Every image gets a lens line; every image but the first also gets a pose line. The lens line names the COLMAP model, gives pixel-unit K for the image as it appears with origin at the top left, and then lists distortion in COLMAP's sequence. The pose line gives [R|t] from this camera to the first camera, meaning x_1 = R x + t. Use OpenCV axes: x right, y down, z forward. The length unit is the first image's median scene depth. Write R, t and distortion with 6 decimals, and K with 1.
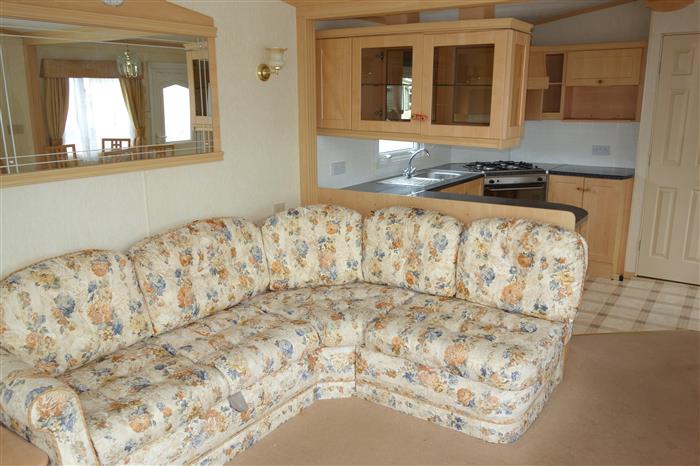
lens RADIAL K [[551.8, 0, 350.1], [0, 551.8, 234.9], [0, 0, 1]] dist [-0.018741, -0.015669]
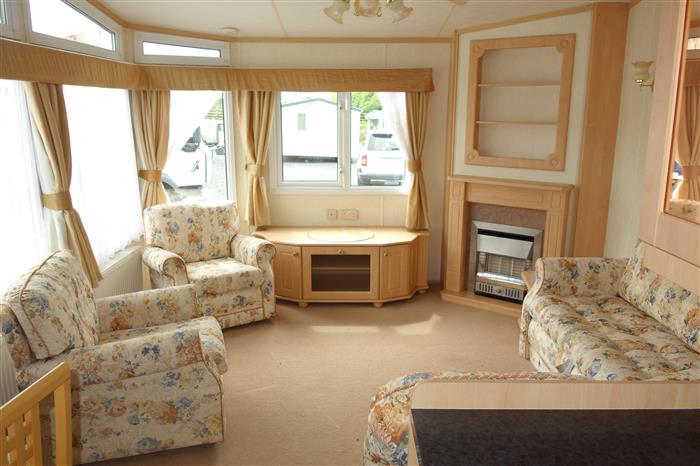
lens RADIAL K [[551.8, 0, 351.4], [0, 551.8, 232.5], [0, 0, 1]] dist [-0.018741, -0.015669]
pose [[-0.821193, 0.134471, -0.554580, 0.364424], [-0.128616, 0.903220, 0.409454, -0.174980], [0.555967, 0.407568, -0.724423, 0.672150]]
